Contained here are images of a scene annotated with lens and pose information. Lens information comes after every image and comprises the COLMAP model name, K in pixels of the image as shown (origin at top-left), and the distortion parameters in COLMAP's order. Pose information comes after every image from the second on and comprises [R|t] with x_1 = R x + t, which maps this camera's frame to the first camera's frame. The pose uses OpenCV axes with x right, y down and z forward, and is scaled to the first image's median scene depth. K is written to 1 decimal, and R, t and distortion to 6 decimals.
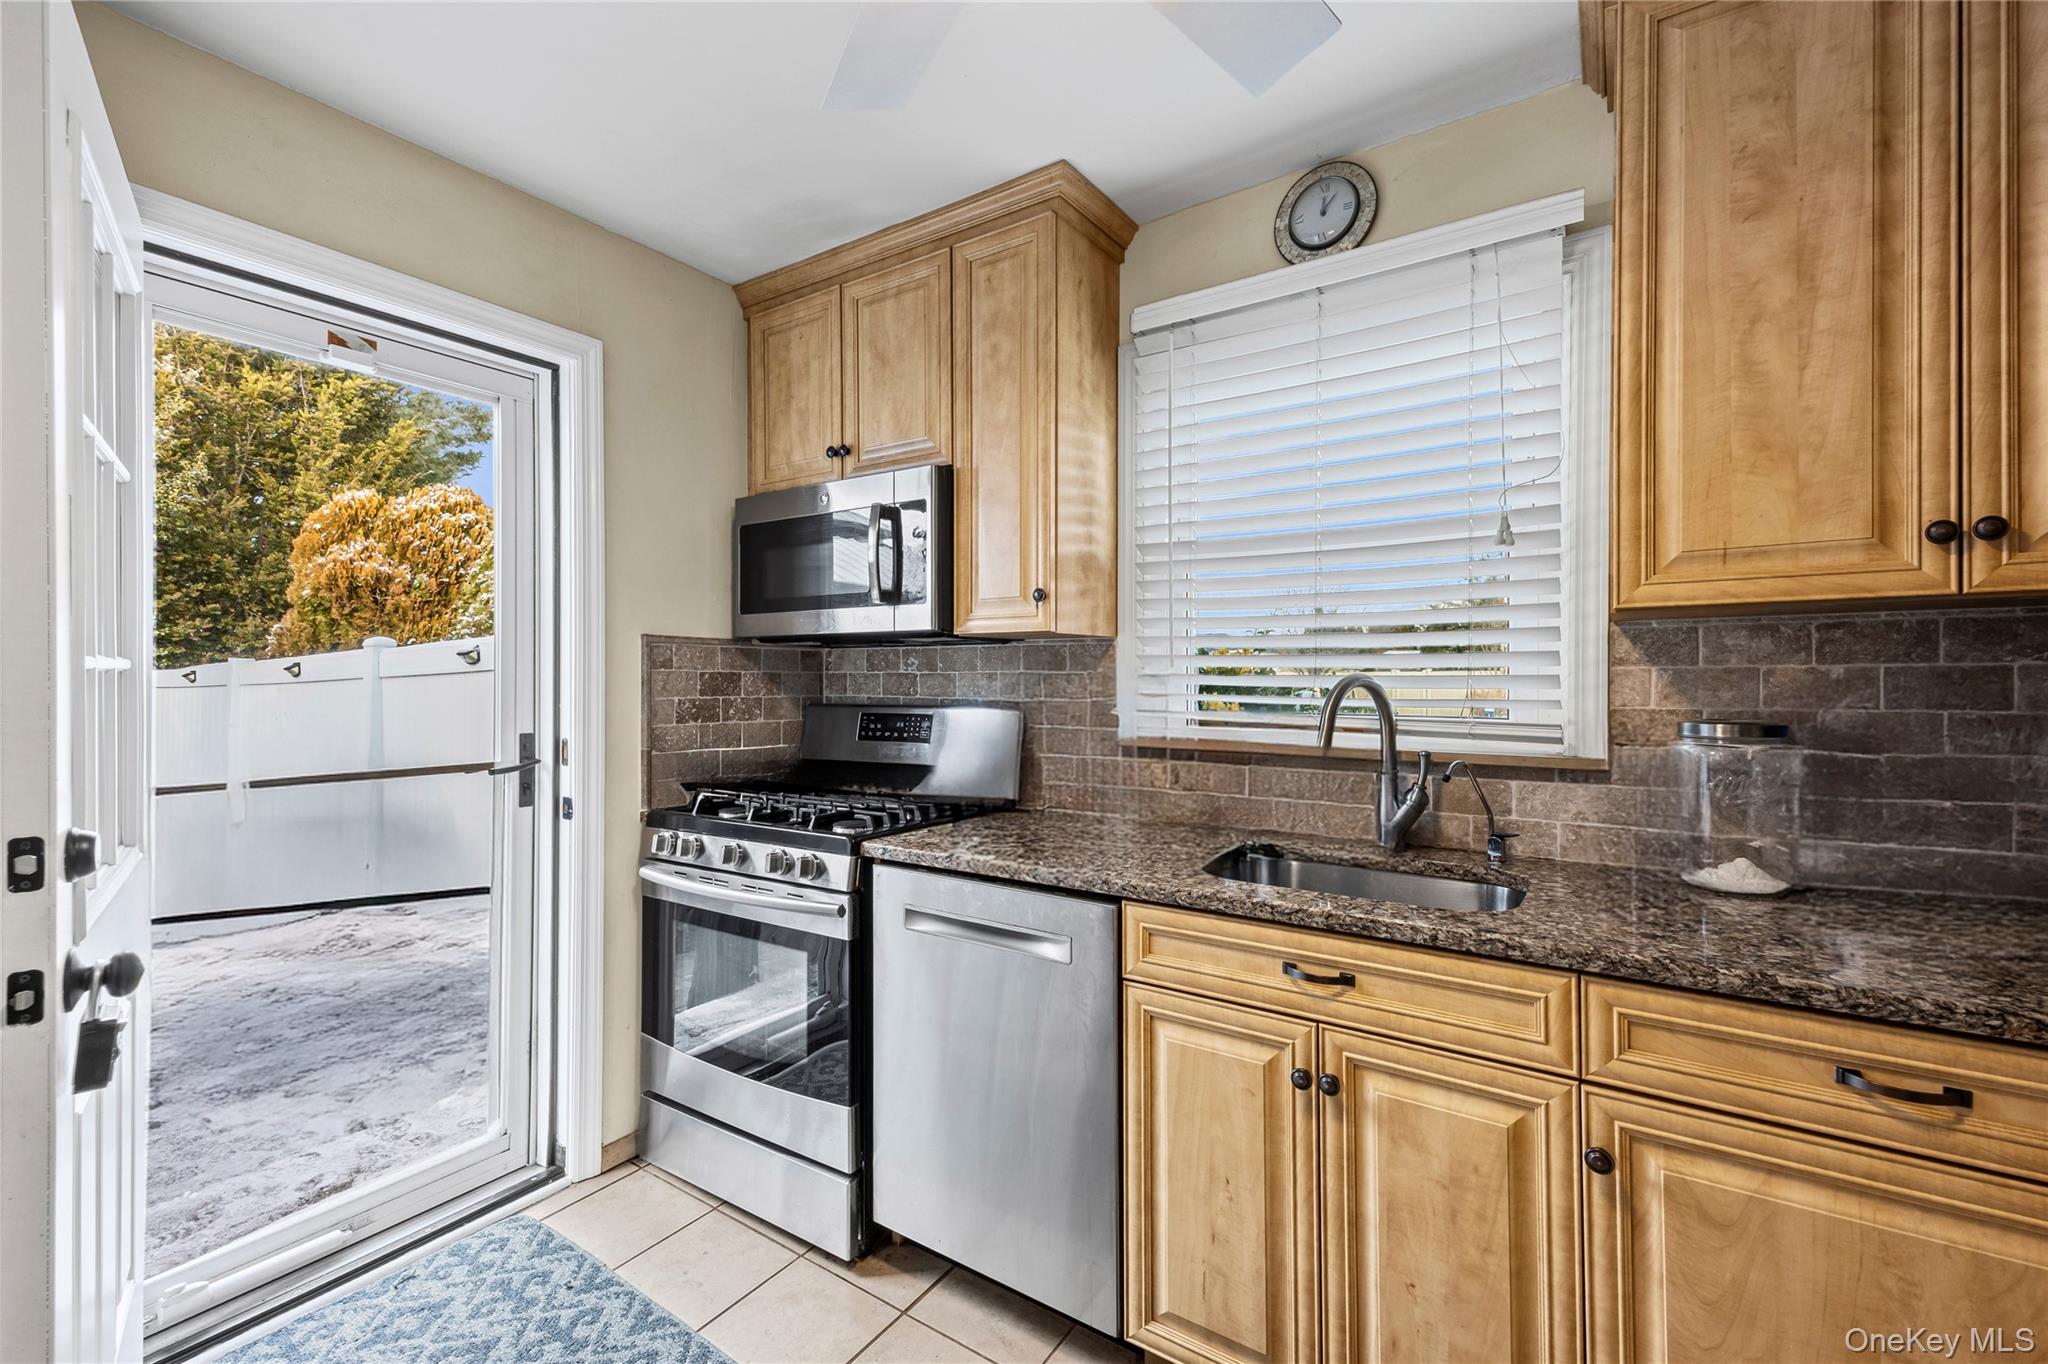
lens RADIAL K [[872.5, 0, 1024.6], [0, 872.5, 676.5], [0, 0, 1]] dist [0.035507, -0.010102]
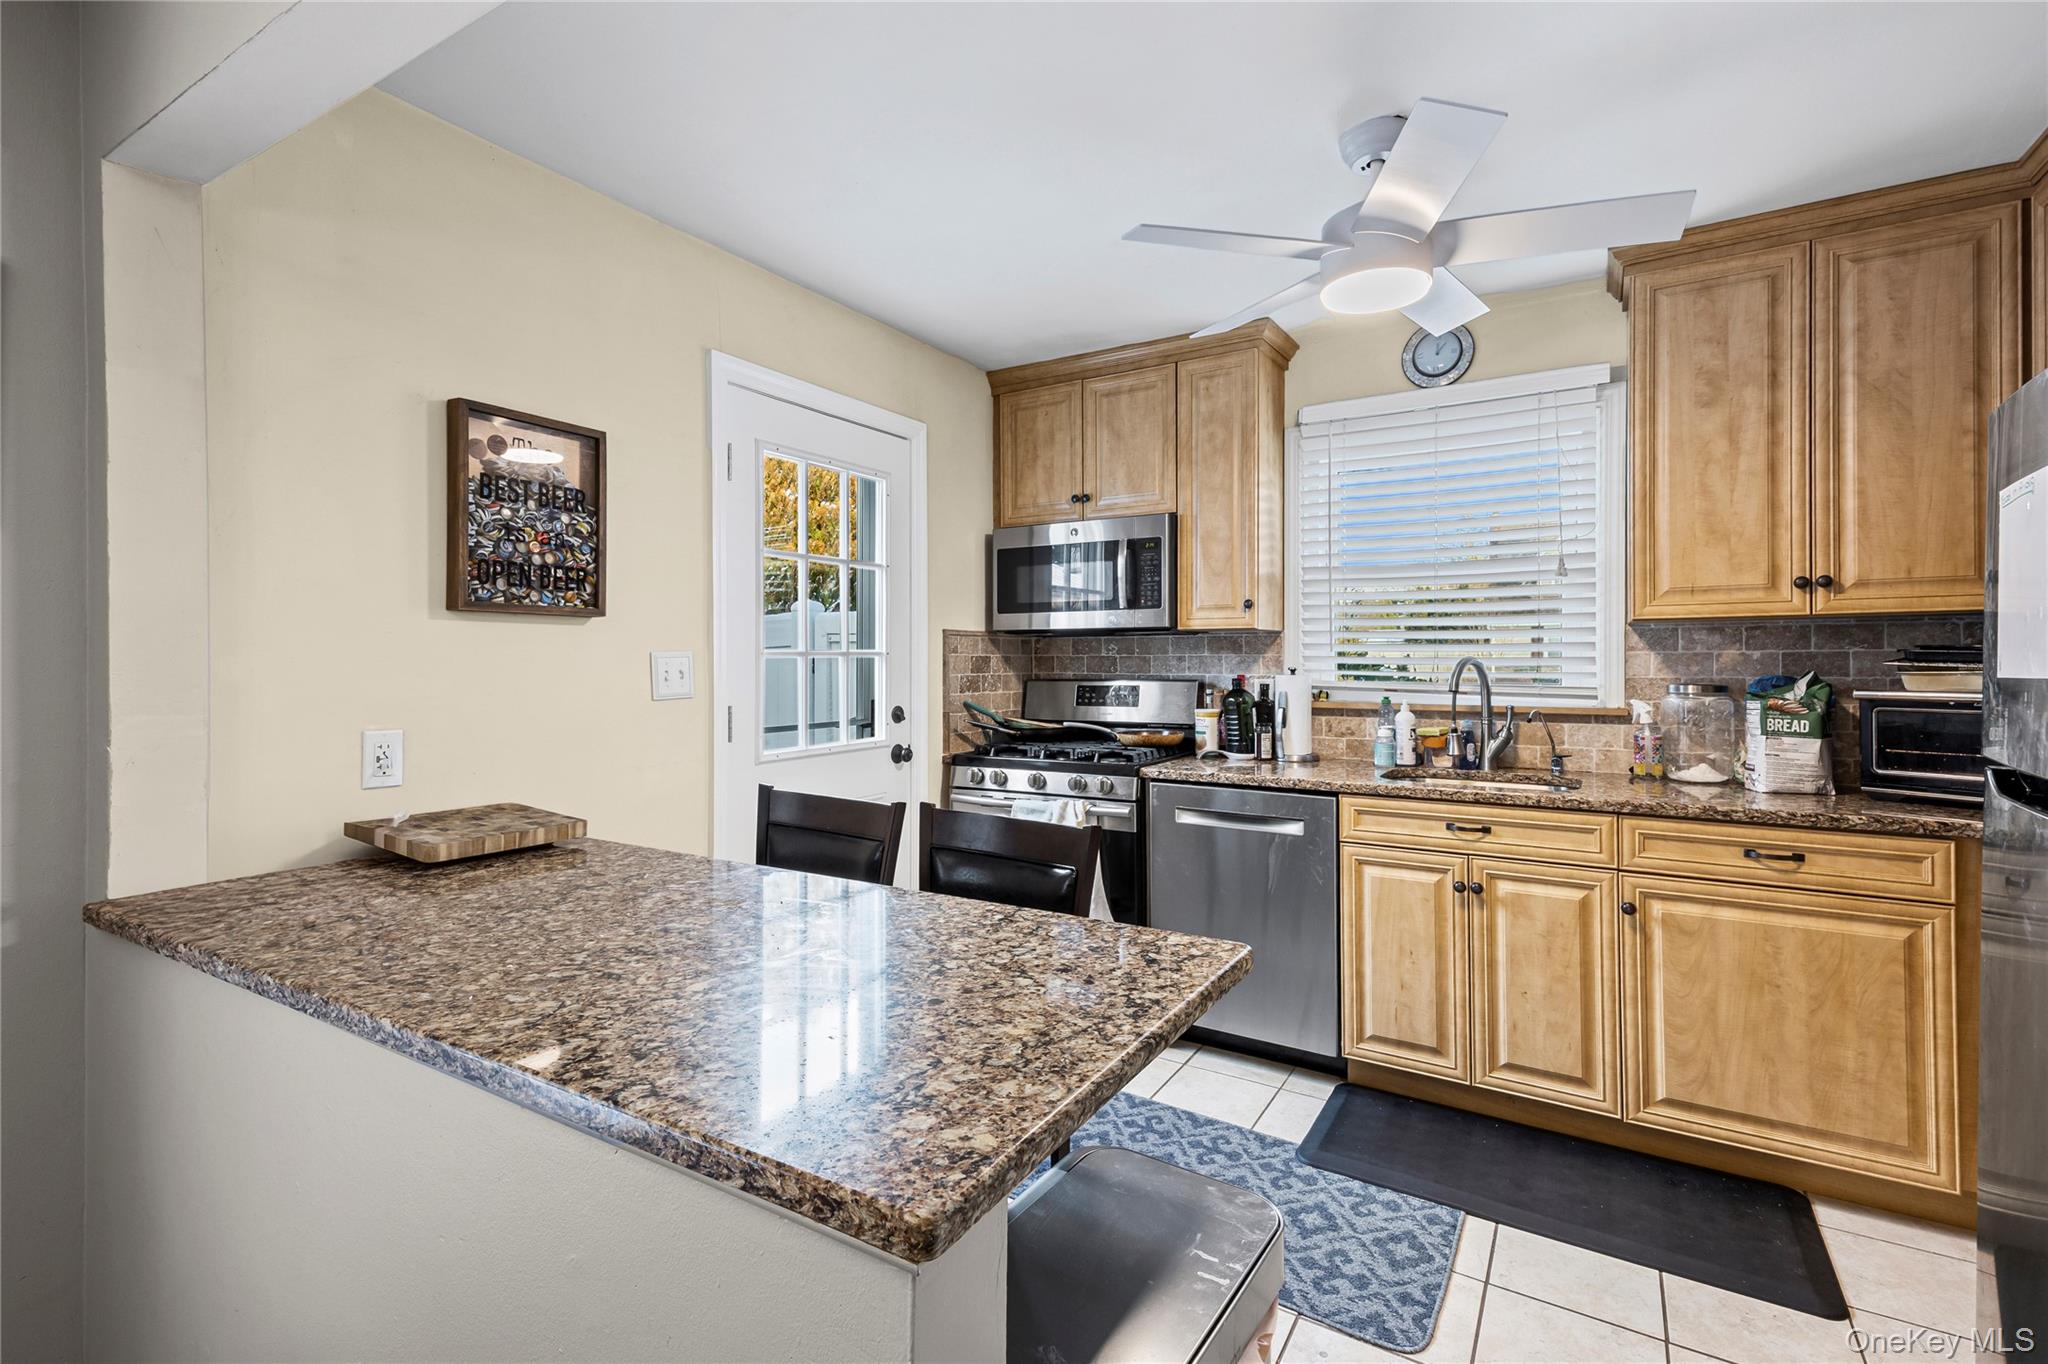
lens RADIAL K [[922.0, 0, 1028.4], [0, 922.0, 657.2], [0, 0, 1]] dist [0.037737, -0.010005]
pose [[0.999045, -0.003164, 0.043580, -0.587490], [0.003129, 0.999995, 0.000869, -0.007036], [-0.043582, -0.000732, 0.999050, -0.770494]]
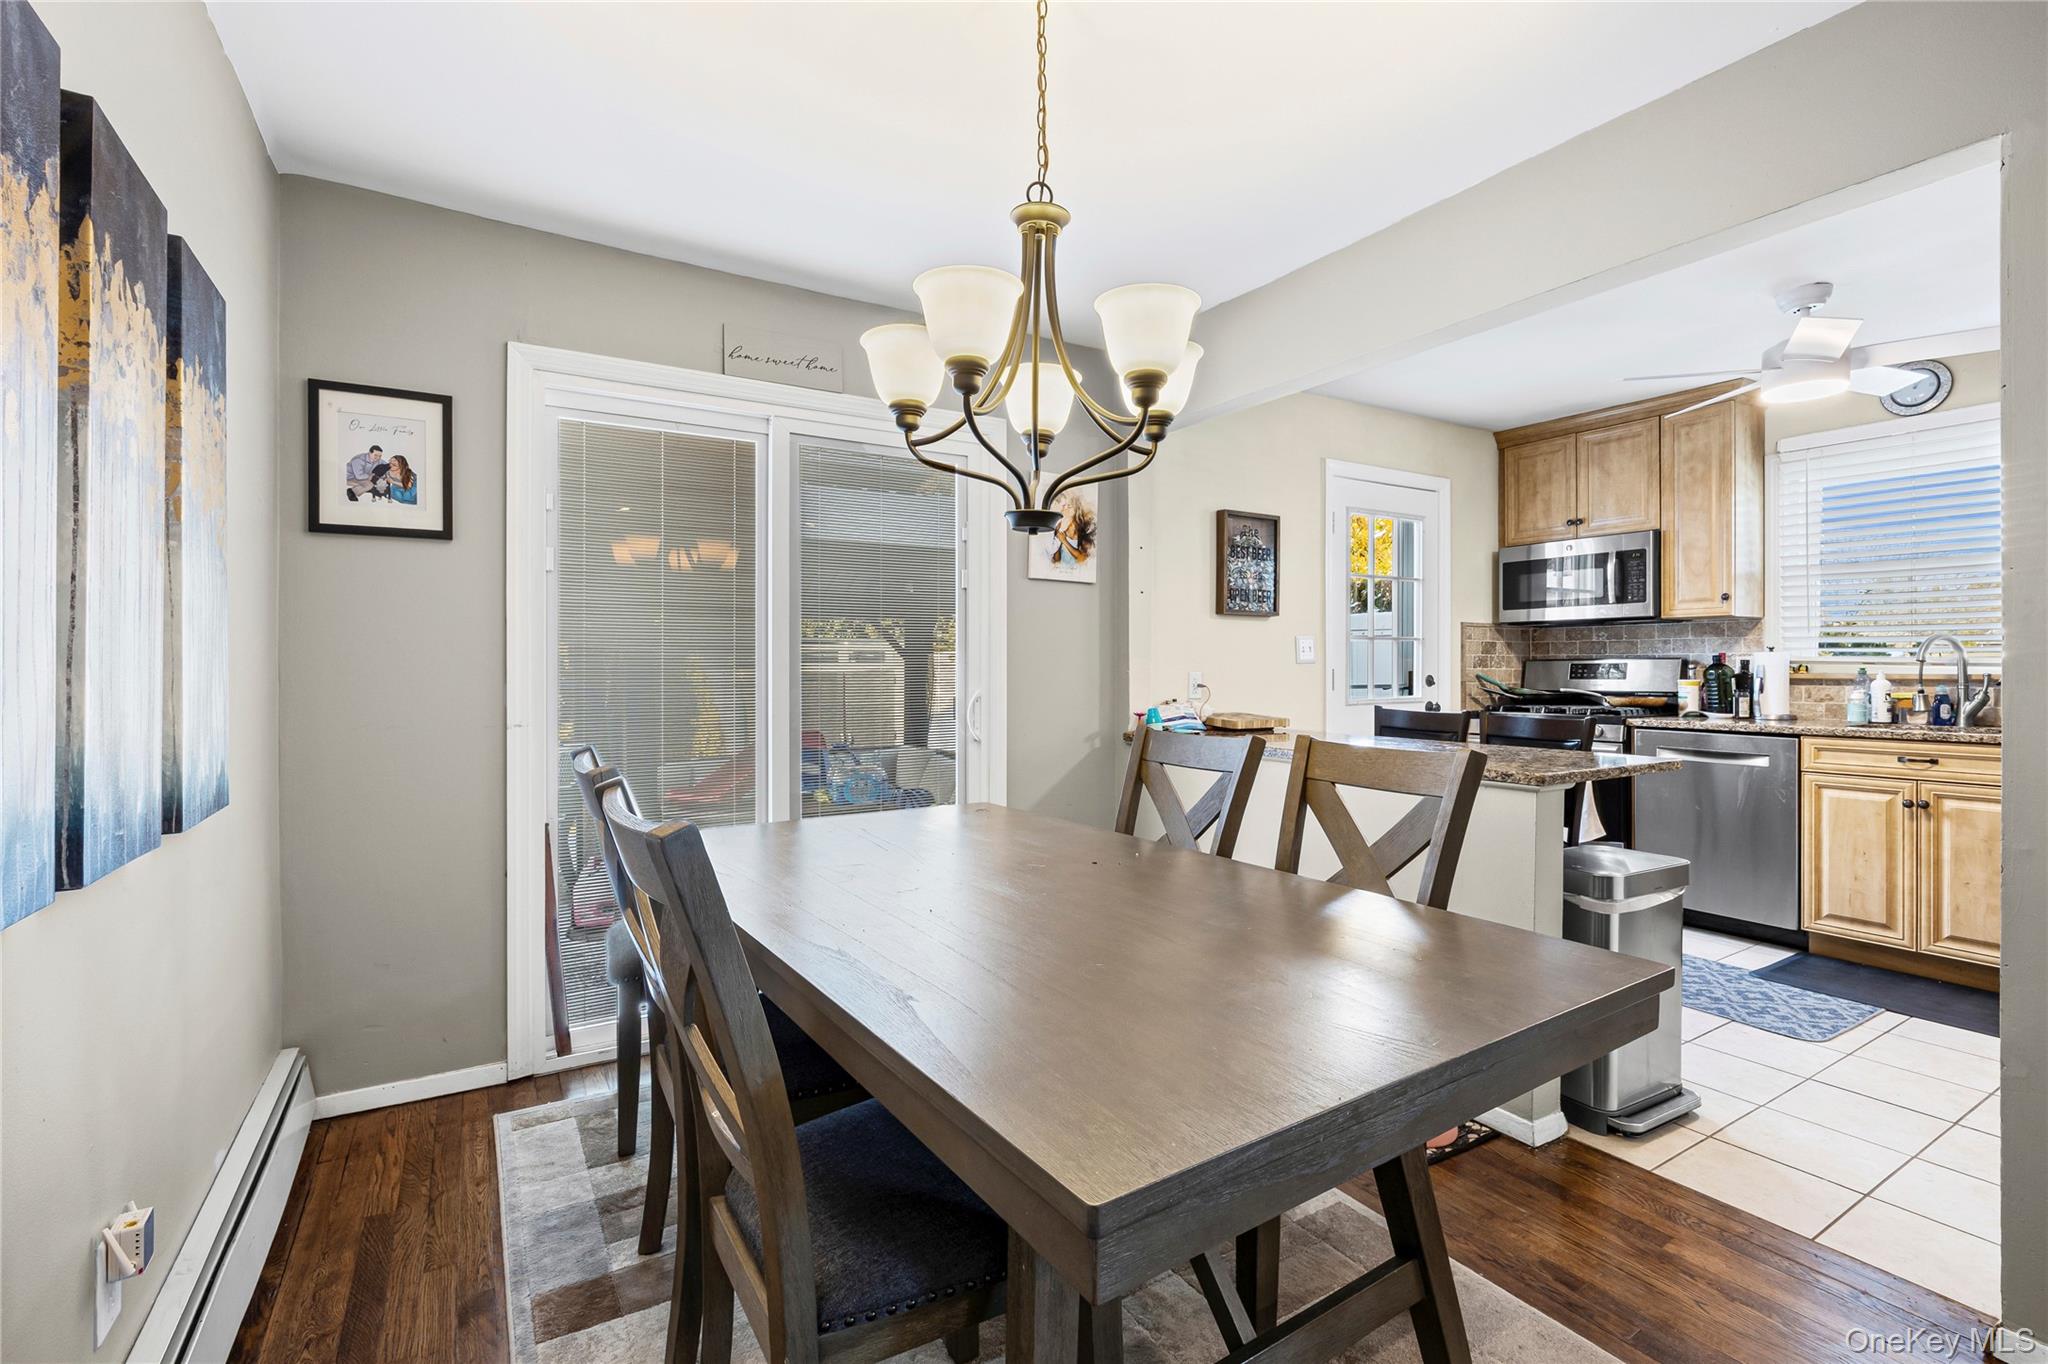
lens RADIAL K [[909.8, 0, 1021.7], [0, 909.8, 668.4], [0, 0, 1]] dist [-0.002265, -0.000703]
pose [[0.907789, -0.002398, -0.419421, -0.767047], [0.004850, 0.999977, 0.004781, 0.066643], [0.419400, -0.006375, 0.907779, -2.054632]]
